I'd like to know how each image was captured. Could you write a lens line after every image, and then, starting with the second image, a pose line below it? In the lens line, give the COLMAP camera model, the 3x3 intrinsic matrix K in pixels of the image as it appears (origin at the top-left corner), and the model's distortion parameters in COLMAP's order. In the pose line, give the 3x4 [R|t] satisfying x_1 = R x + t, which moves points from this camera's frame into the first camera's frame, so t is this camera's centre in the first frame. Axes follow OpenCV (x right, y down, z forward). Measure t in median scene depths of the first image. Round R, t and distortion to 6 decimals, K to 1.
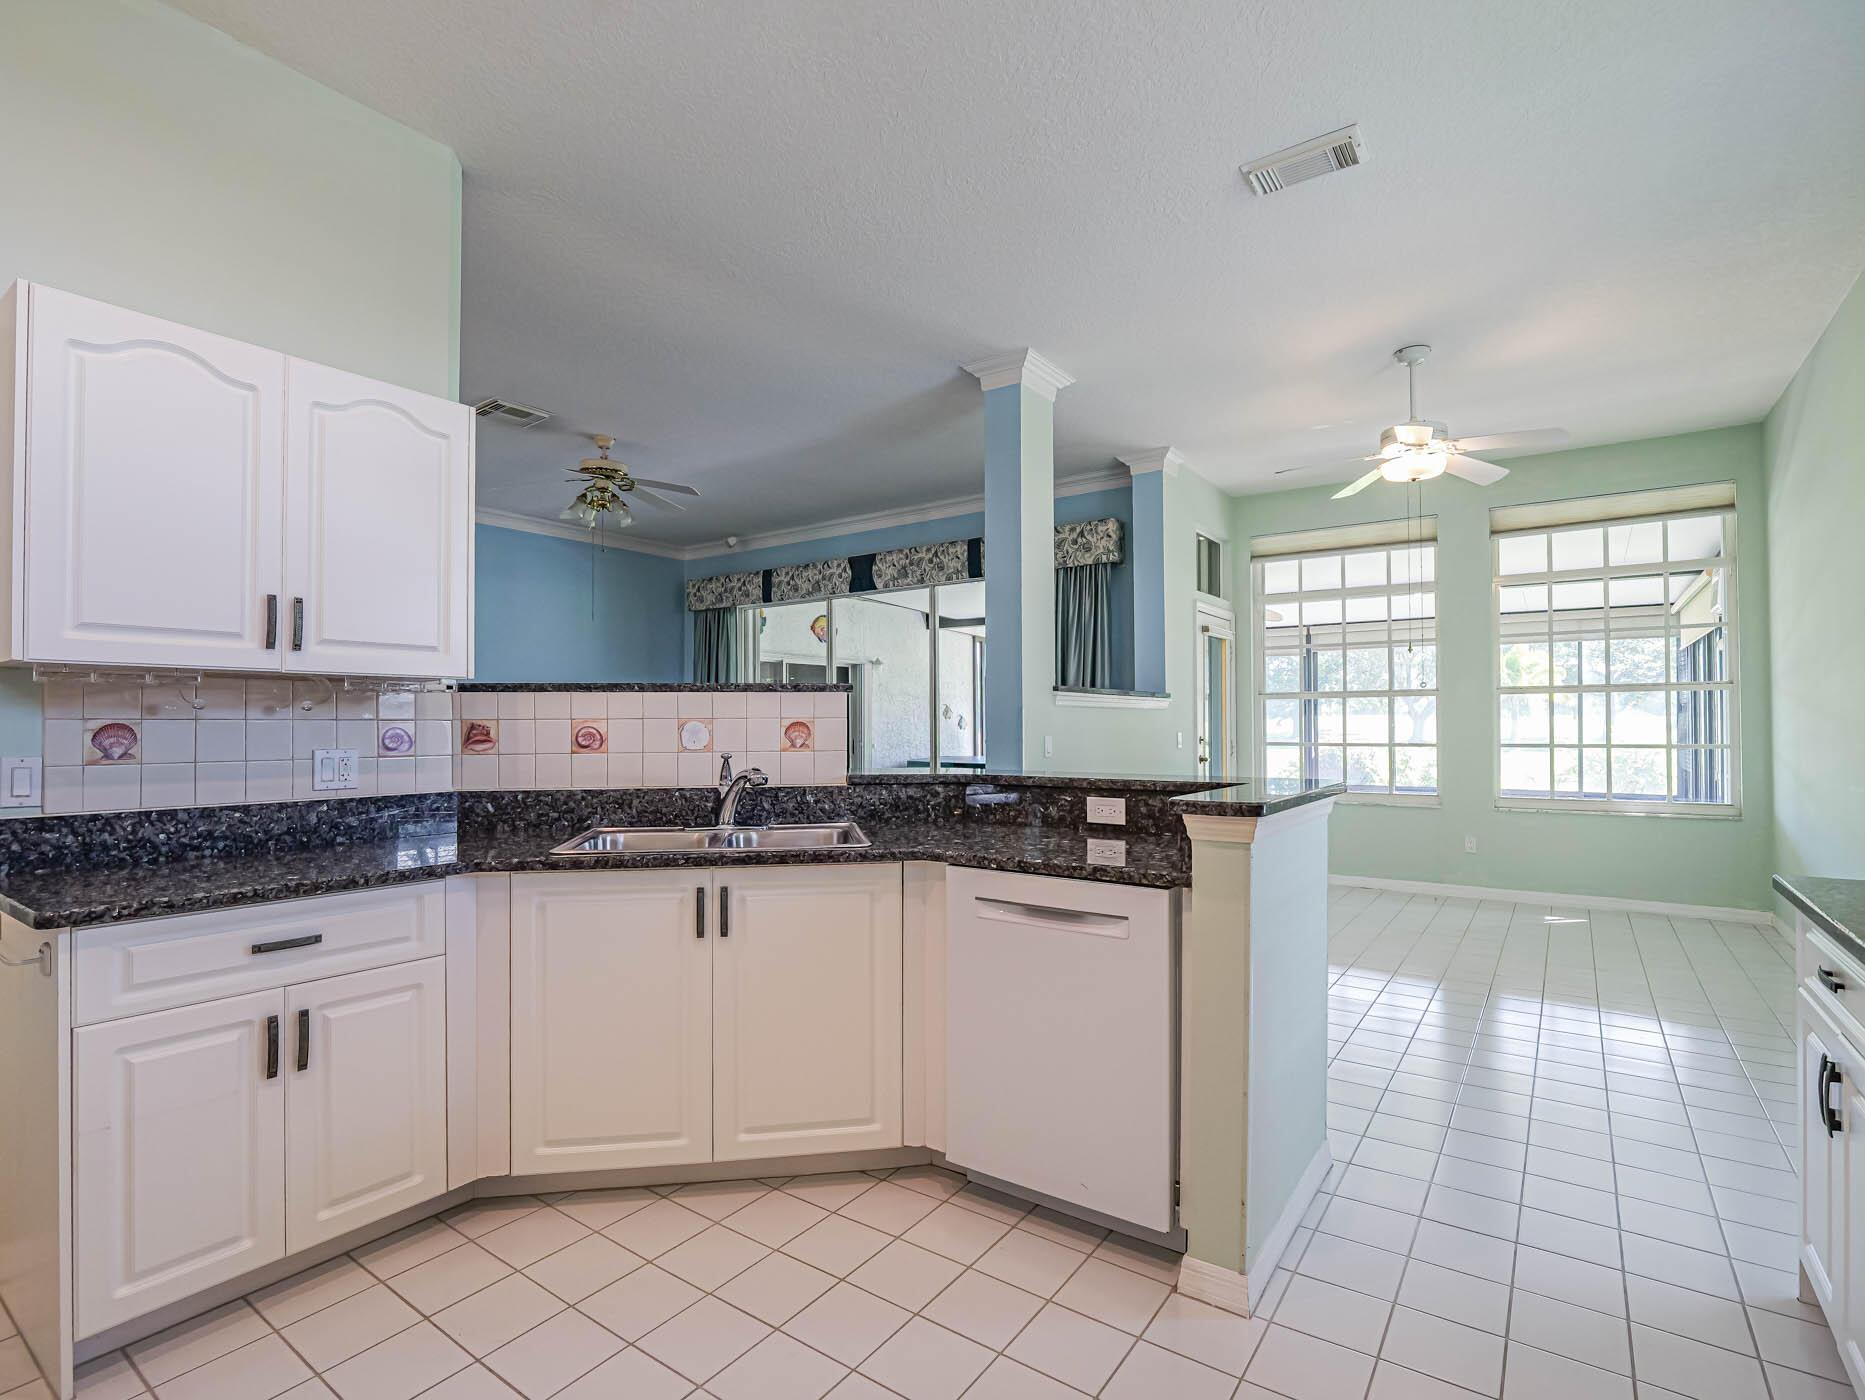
lens RADIAL K [[912.1, 0, 932.5], [0, 912.1, 700.0], [0, 0, 1]] dist [-0.012395, -0.001531]
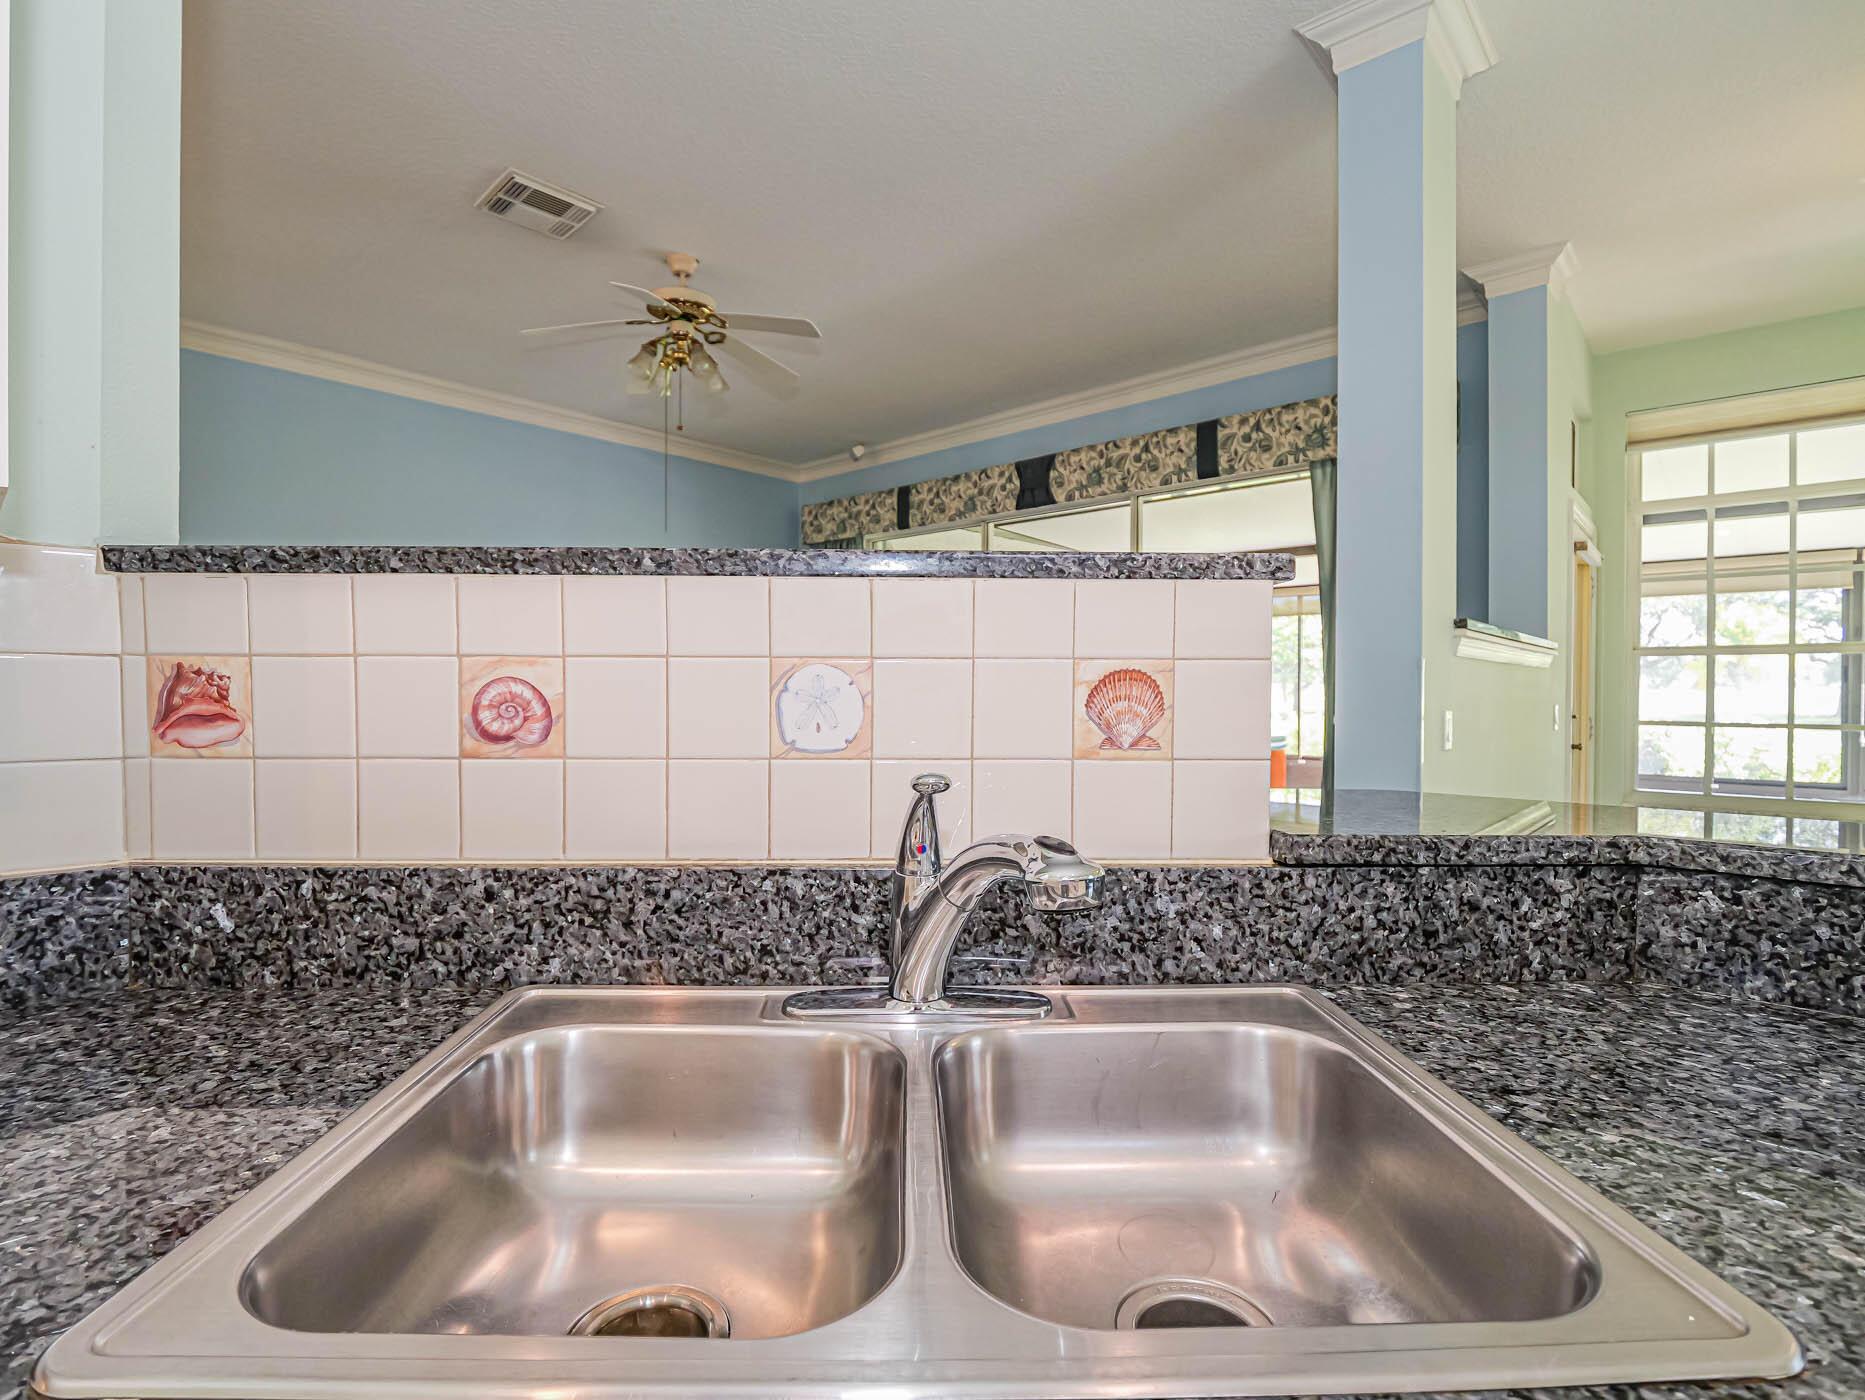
lens RADIAL K [[904.7, 0, 924.3], [0, 904.7, 681.3], [0, 0, 1]] dist [-0.012683, -0.000909]
pose [[0.991739, 0.008467, -0.127991, -0.095650], [-0.006392, 0.999842, 0.016615, 0.012420], [0.128111, -0.015660, 0.991636, 0.358369]]
